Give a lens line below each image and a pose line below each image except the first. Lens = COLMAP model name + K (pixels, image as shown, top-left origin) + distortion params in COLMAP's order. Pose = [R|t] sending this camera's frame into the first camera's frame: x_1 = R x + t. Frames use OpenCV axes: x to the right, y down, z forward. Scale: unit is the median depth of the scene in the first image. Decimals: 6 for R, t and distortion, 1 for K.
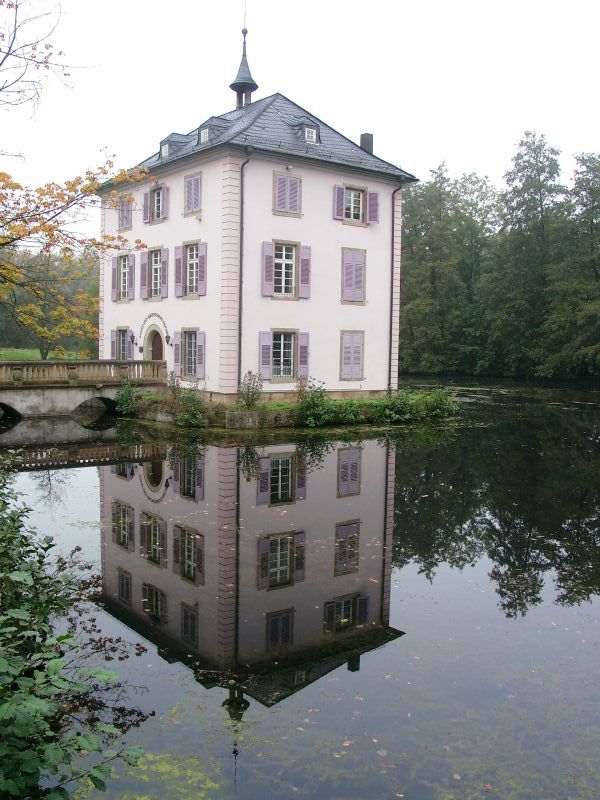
lens RADIAL K [[782.5, 0, 282.9], [0, 782.5, 401.1], [0, 0, 1]] dist [-0.107640, 0.000000]
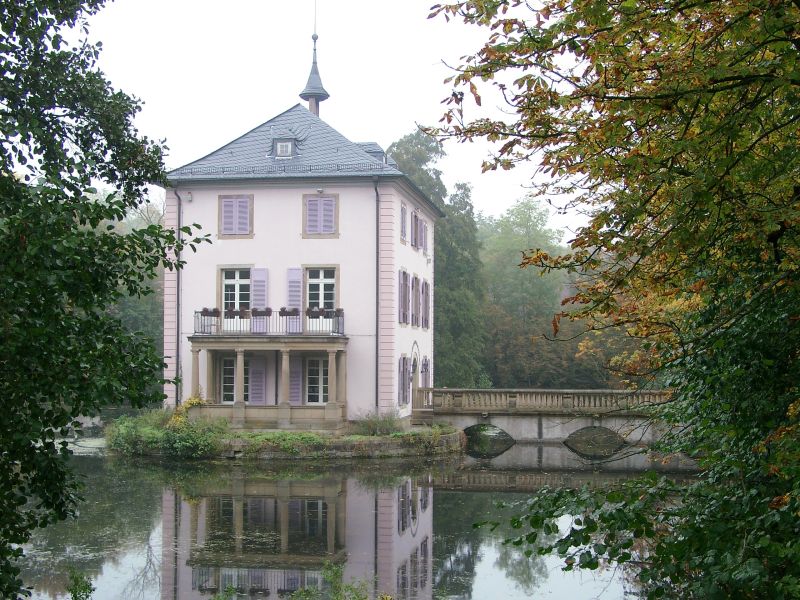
lens RADIAL K [[1187.3, 0, 403.5], [0, 1187.3, 299.4], [0, 0, 1]] dist [0.041774, 0.000000]
pose [[0.685120, -0.058775, -0.726055, 1.170064], [-0.043449, 0.991668, -0.121275, 0.012845], [0.727134, 0.114634, 0.676857, 0.128521]]
